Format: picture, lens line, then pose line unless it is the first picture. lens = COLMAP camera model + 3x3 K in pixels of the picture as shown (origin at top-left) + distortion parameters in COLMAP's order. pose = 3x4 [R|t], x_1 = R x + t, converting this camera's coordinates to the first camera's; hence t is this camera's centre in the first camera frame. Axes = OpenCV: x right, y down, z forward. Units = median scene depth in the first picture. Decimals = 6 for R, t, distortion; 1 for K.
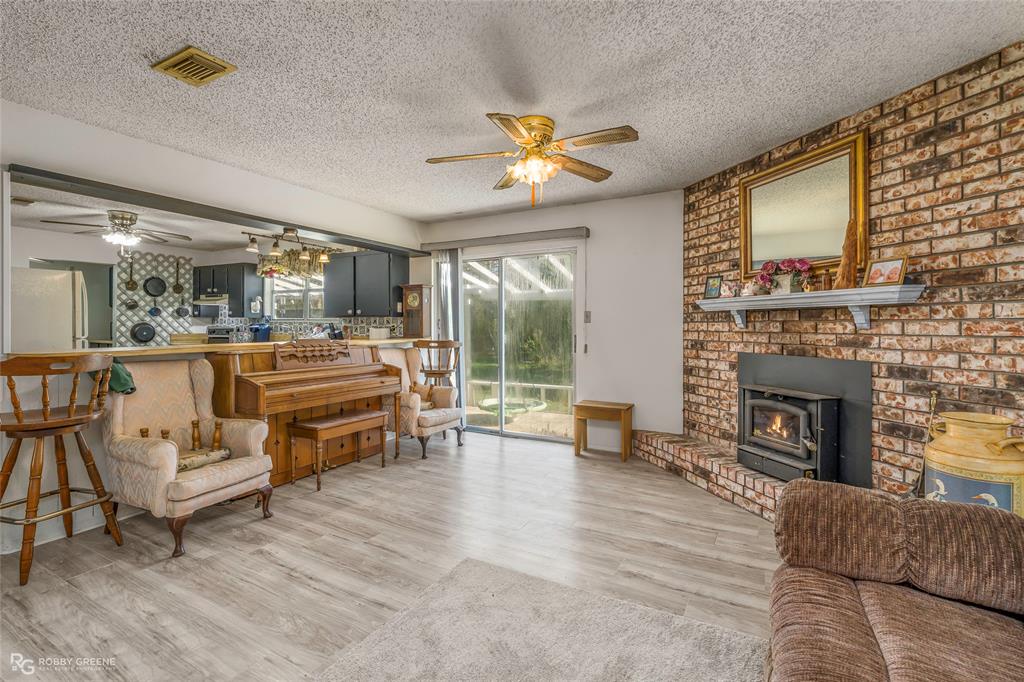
lens RADIAL K [[467.8, 0, 508.6], [0, 467.8, 322.8], [0, 0, 1]] dist [-0.001547, 0.001165]
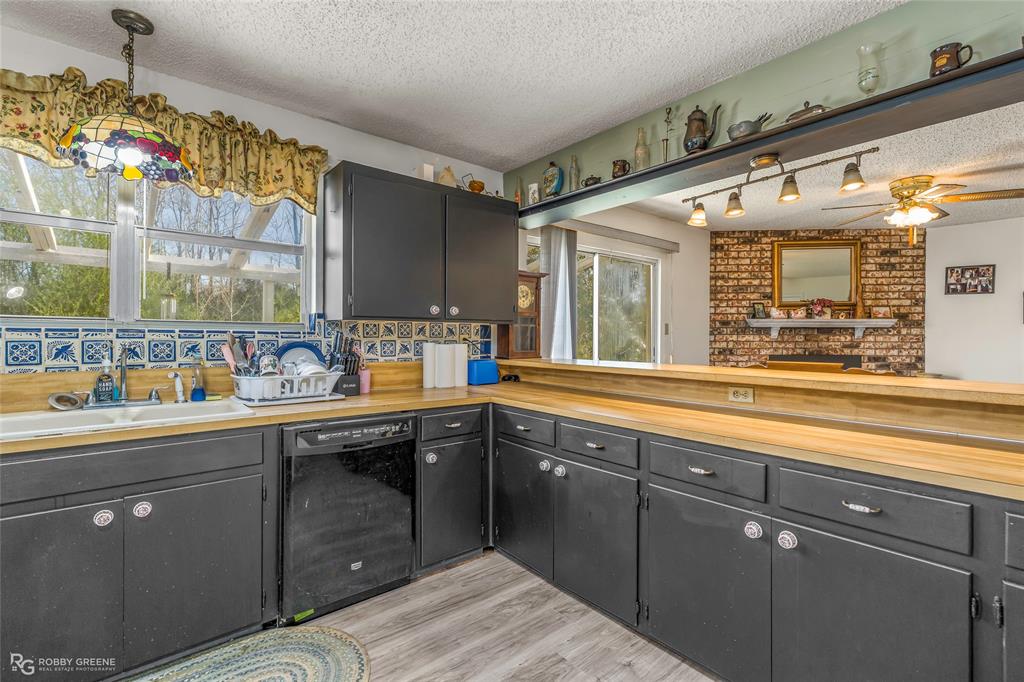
lens RADIAL K [[467.8, 0, 503.5], [0, 467.8, 335.6], [0, 0, 1]] dist [-0.001547, 0.001165]
pose [[0.362357, -0.001572, 0.932038, -1.133262], [-0.006628, 0.999969, 0.004263, 0.000212], [-0.932016, -0.007722, 0.362335, 1.159246]]
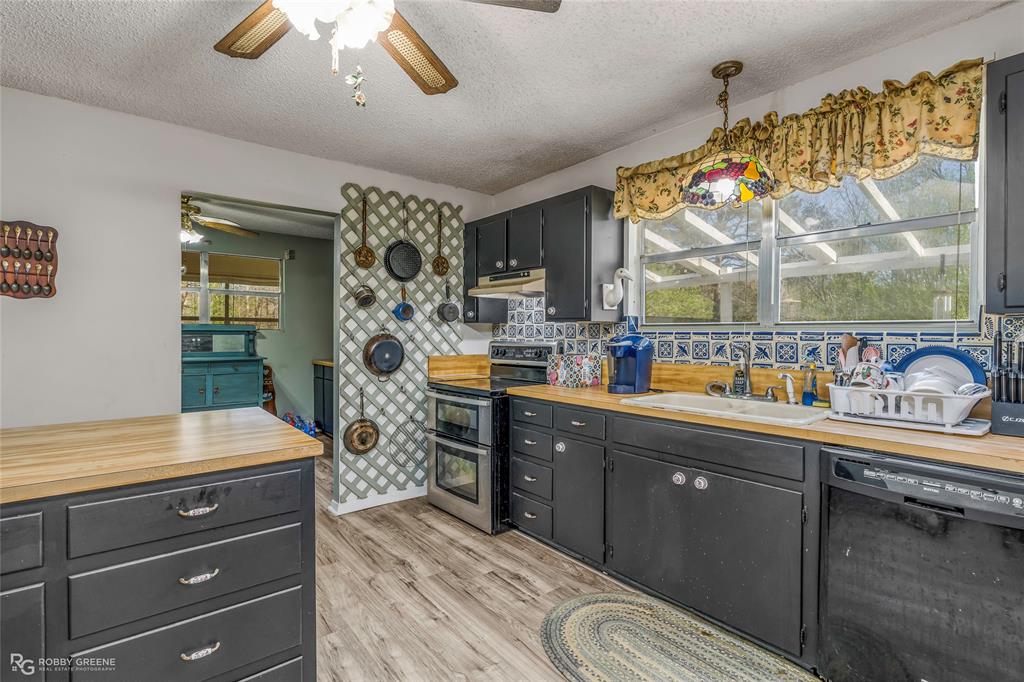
lens RADIAL K [[485.6, 0, 514.3], [0, 485.6, 337.7], [0, 0, 1]] dist [-0.004754, 0.000244]
pose [[0.929027, 0.002556, -0.370003, -0.852160], [-0.000367, 0.999982, 0.005987, 0.001581], [0.370012, -0.005426, 0.929011, 1.054418]]
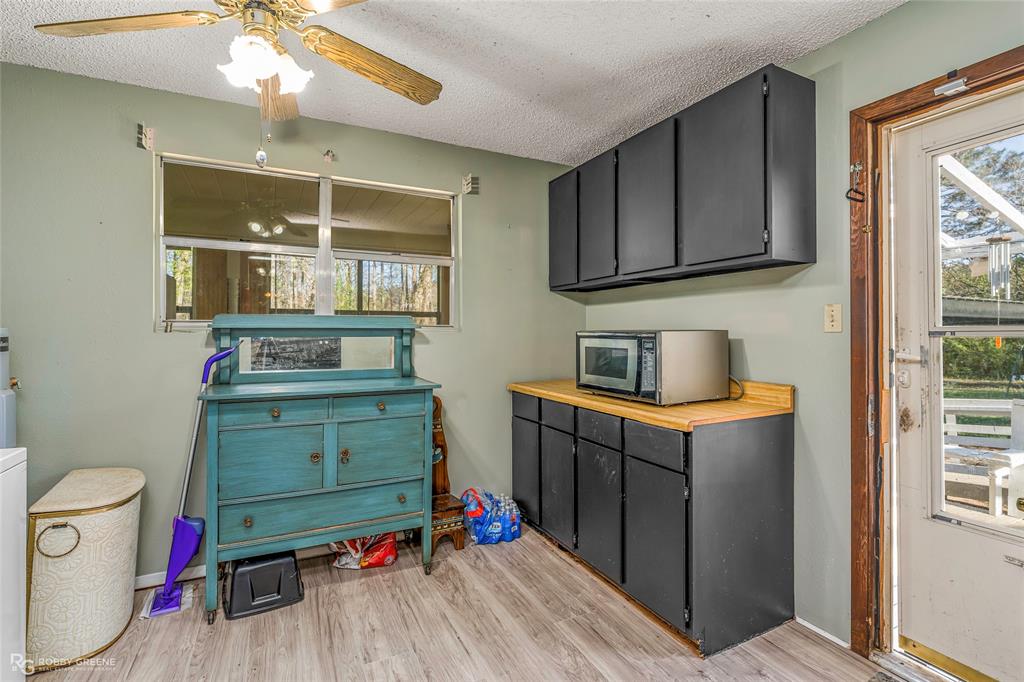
lens RADIAL K [[485.6, 0, 508.8], [0, 485.6, 337.9], [0, 0, 1]] dist [-0.004754, 0.000244]
pose [[0.823857, -0.010087, -0.566709, -0.958838], [0.001604, 0.999879, -0.015466, 0.003842], [0.566796, 0.011833, 0.823773, 1.133603]]
